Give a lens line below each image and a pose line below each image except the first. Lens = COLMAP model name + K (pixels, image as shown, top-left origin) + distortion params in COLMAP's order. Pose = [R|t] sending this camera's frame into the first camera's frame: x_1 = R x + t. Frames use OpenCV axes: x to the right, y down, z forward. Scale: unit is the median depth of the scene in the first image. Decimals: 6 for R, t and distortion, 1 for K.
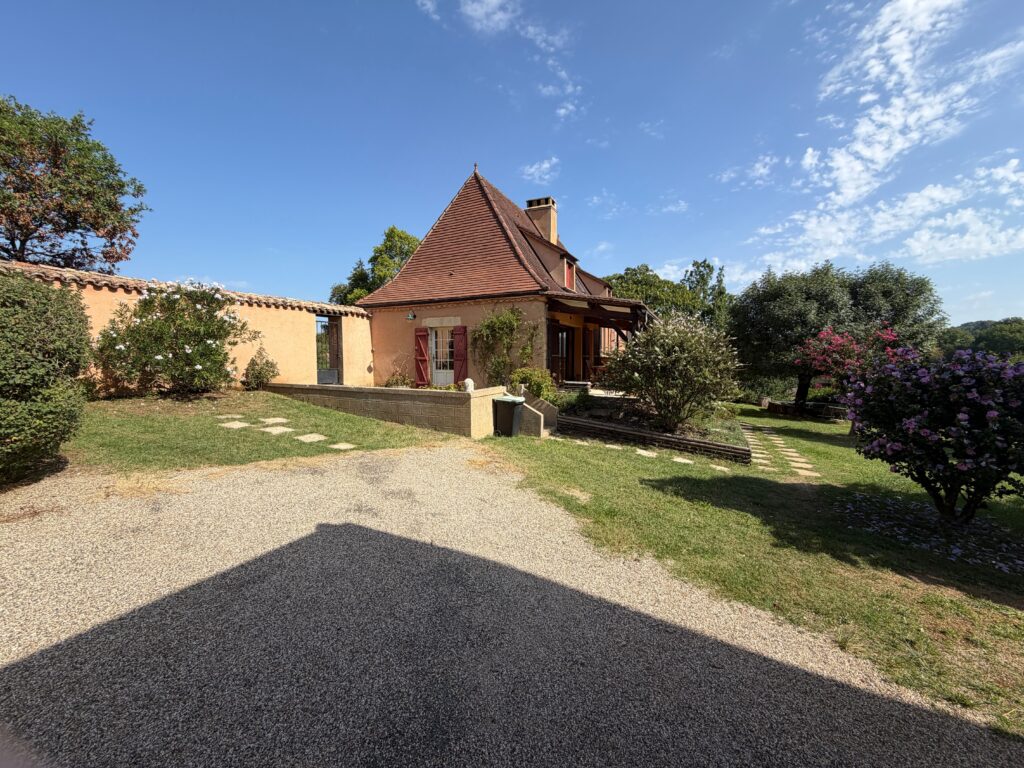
lens RADIAL K [[403.2, 0, 510.7], [0, 403.2, 379.5], [0, 0, 1]] dist [-0.011762, 0.000019]
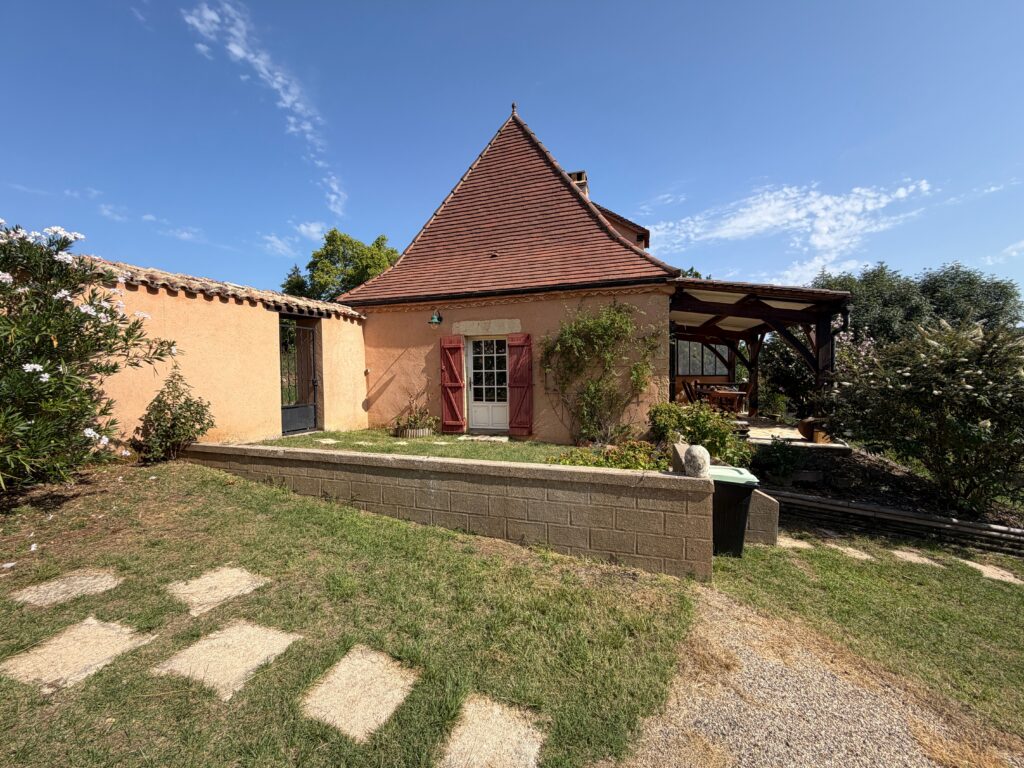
lens RADIAL K [[403.2, 0, 506.9], [0, 403.2, 379.1], [0, 0, 1]] dist [-0.011762, 0.000019]
pose [[0.990429, -0.016252, 0.137063, -0.244369], [0.020681, 0.999307, -0.030954, -0.043415], [-0.136465, 0.033493, 0.990079, 0.391183]]
